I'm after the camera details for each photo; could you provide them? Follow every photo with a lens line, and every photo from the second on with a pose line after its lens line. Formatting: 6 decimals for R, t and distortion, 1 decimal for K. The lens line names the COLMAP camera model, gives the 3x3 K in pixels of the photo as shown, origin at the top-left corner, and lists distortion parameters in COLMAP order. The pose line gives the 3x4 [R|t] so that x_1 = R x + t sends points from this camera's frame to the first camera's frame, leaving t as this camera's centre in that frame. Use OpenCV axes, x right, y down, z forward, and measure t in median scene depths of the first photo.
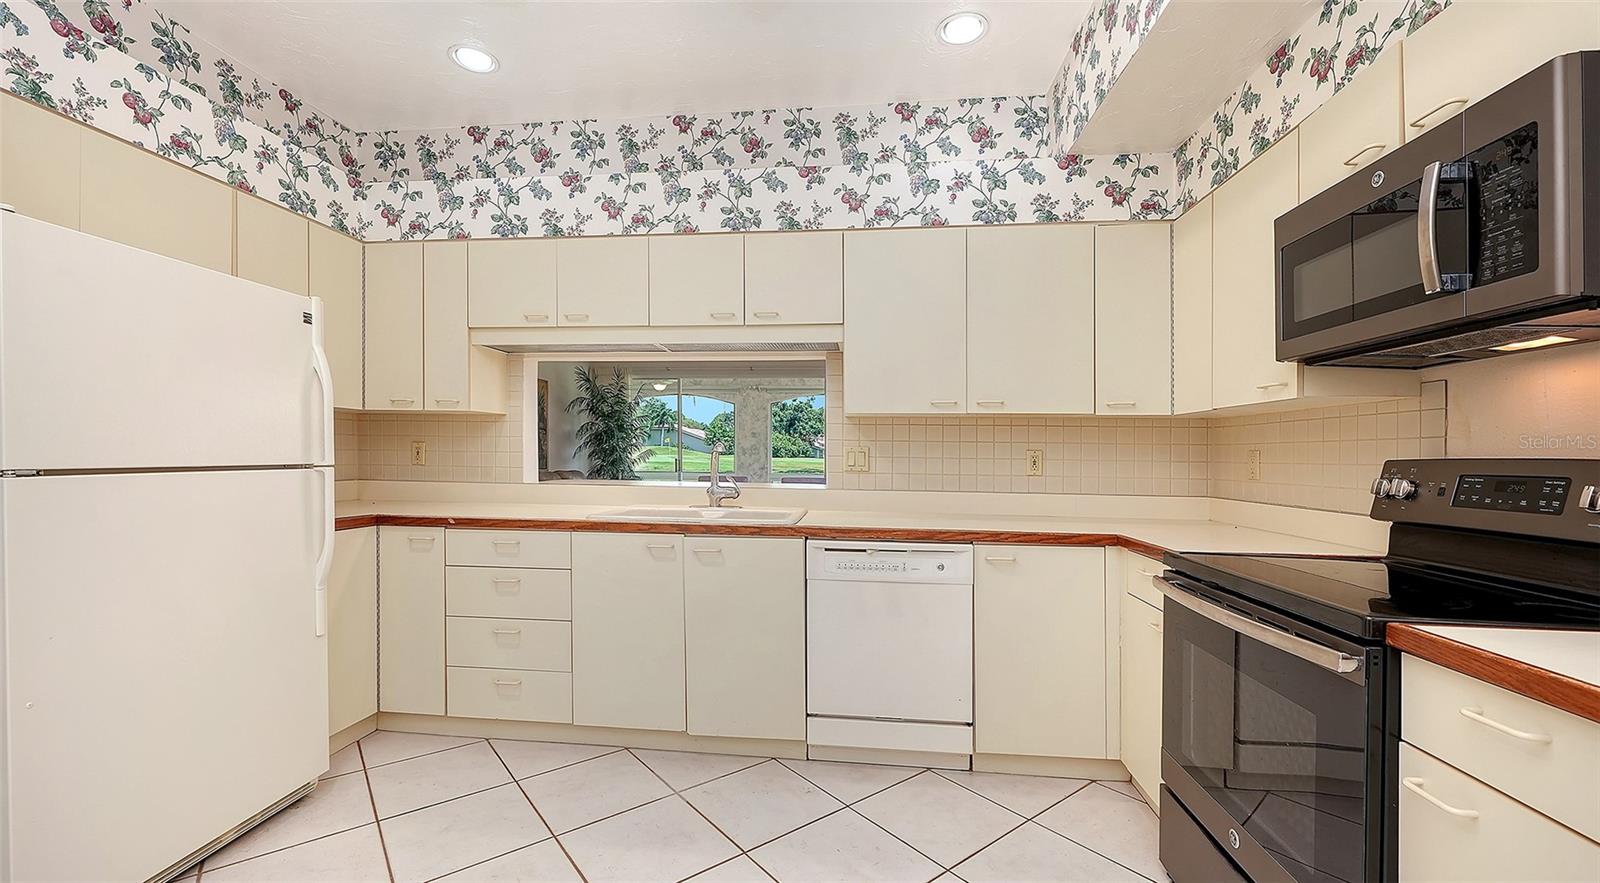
lens RADIAL K [[642.2, 0, 797.0], [0, 642.2, 457.8], [0, 0, 1]] dist [-0.000195, 0.000009]
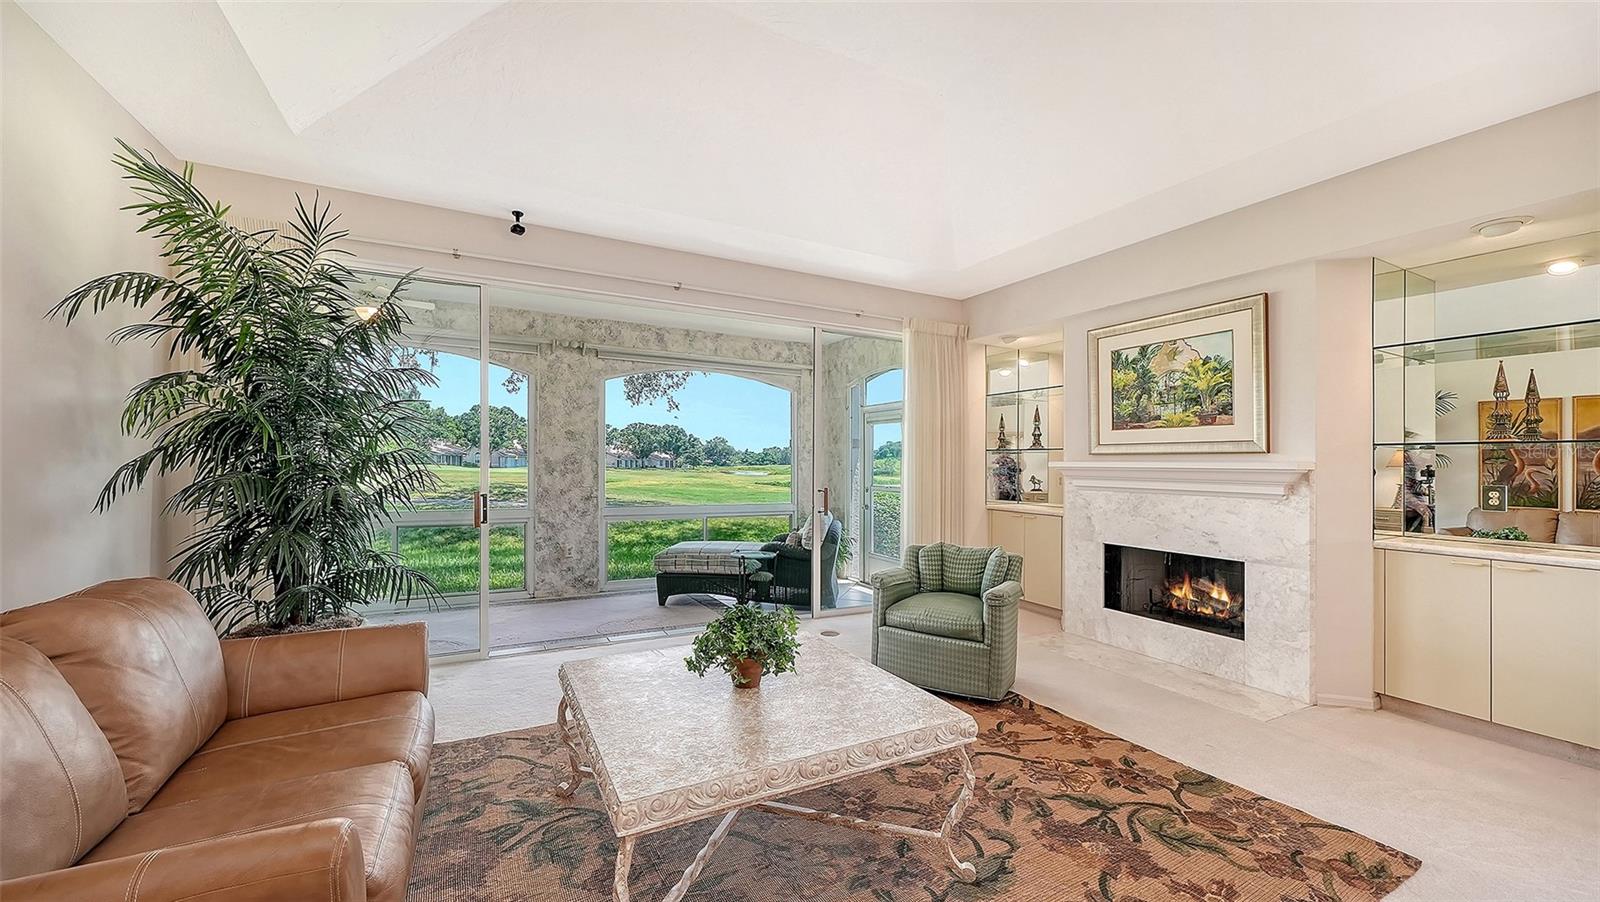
lens RADIAL K [[607.5, 0, 792.0], [0, 607.5, 465.0], [0, 0, 1]] dist [-0.006032, 0.000027]
pose [[0.836386, -0.002695, 0.548134, -0.187452], [0.001314, 0.999995, 0.002912, -0.012637], [-0.548139, -0.001715, 0.836385, 0.486713]]
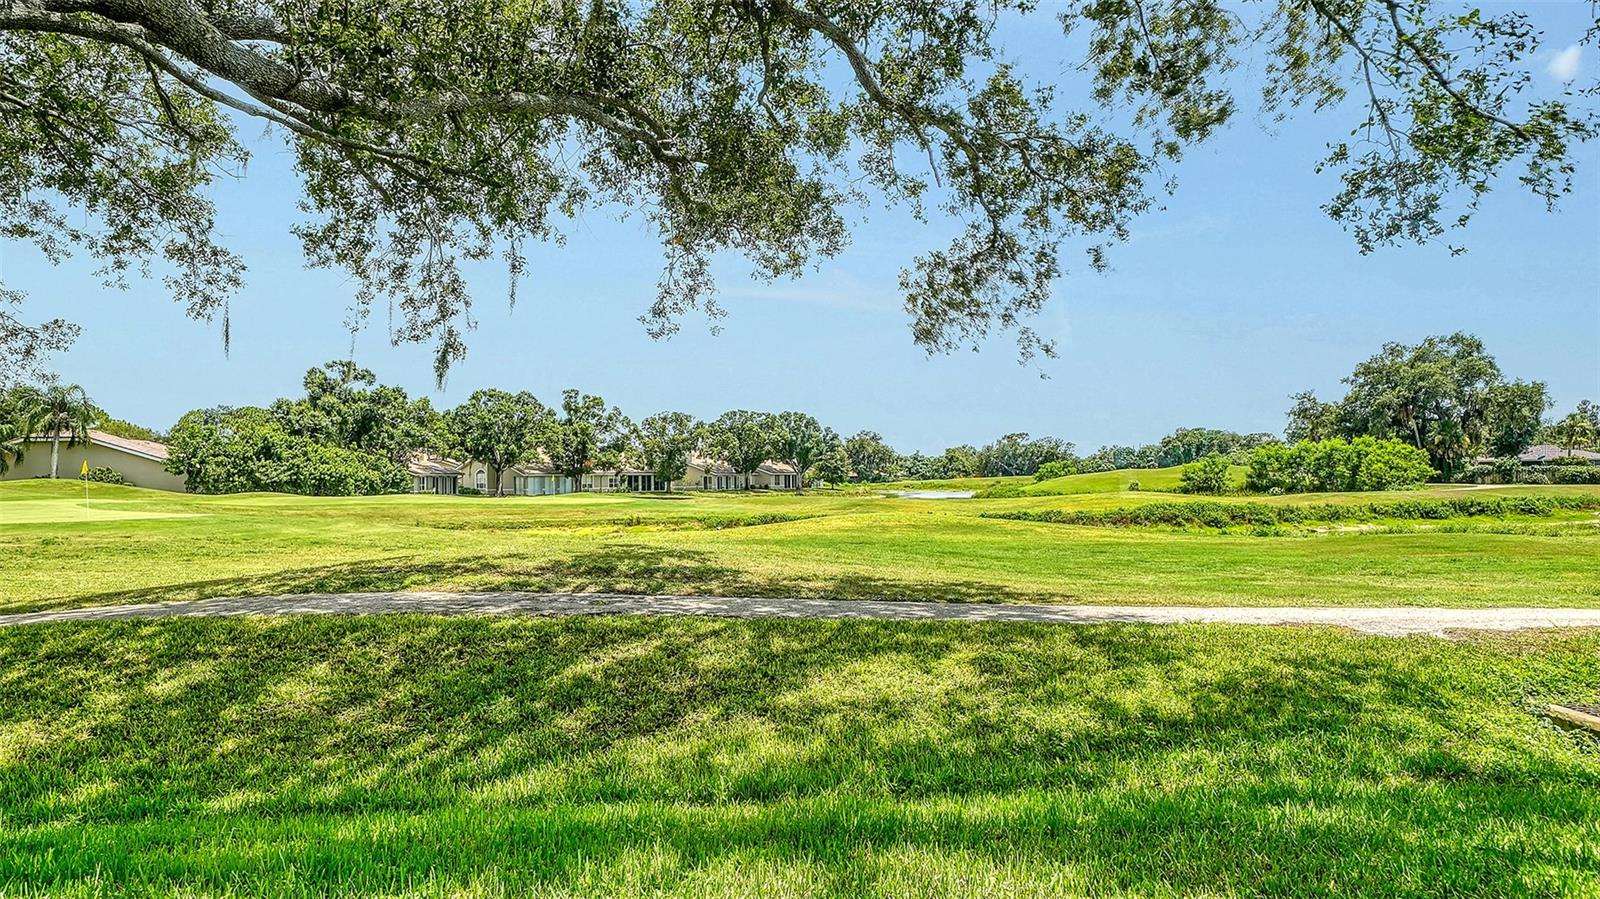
lens RADIAL K [[1066.1, 0, 782.5], [0, 1066.1, 449.3], [0, 0, 1]] dist [0.017155, 0.001136]
pose [[0.926265, -0.015115, 0.376569, -0.251561], [0.027868, 0.999207, -0.028444, -0.030256], [-0.375840, 0.036841, 0.925952, 0.991459]]
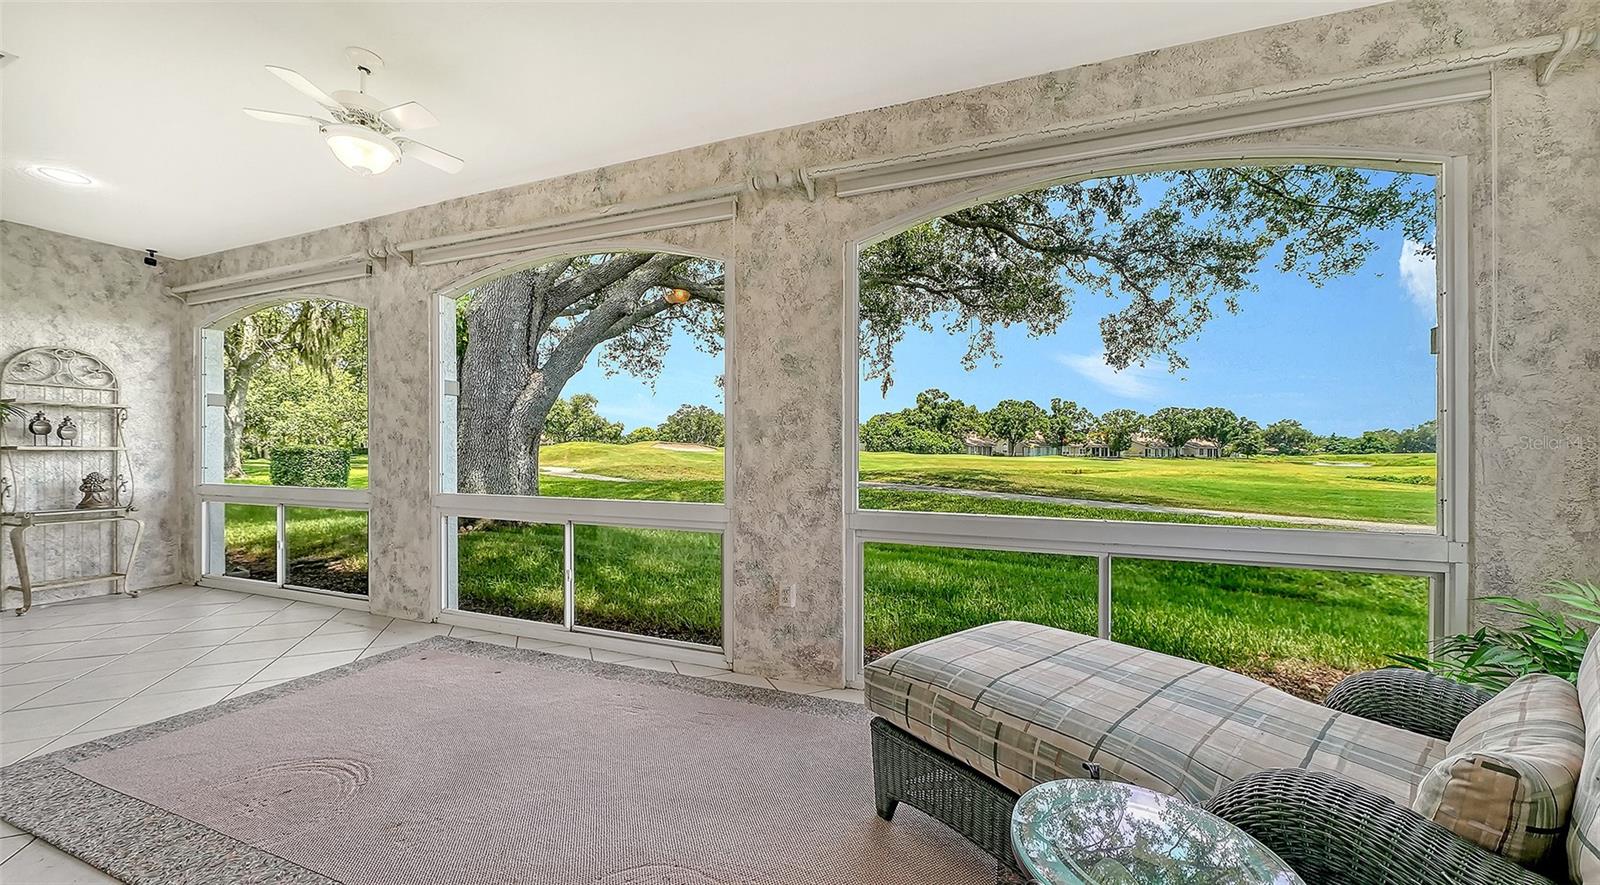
lens RADIAL K [[561.7, 0, 804.7], [0, 561.7, 453.9], [0, 0, 1]] dist [-0.000461, -0.000114]
pose [[0.968698, -0.007393, -0.248130, -0.004137], [0.006971, 0.999972, -0.002580, 0.001693], [0.248142, 0.000769, 0.968723, 0.777472]]
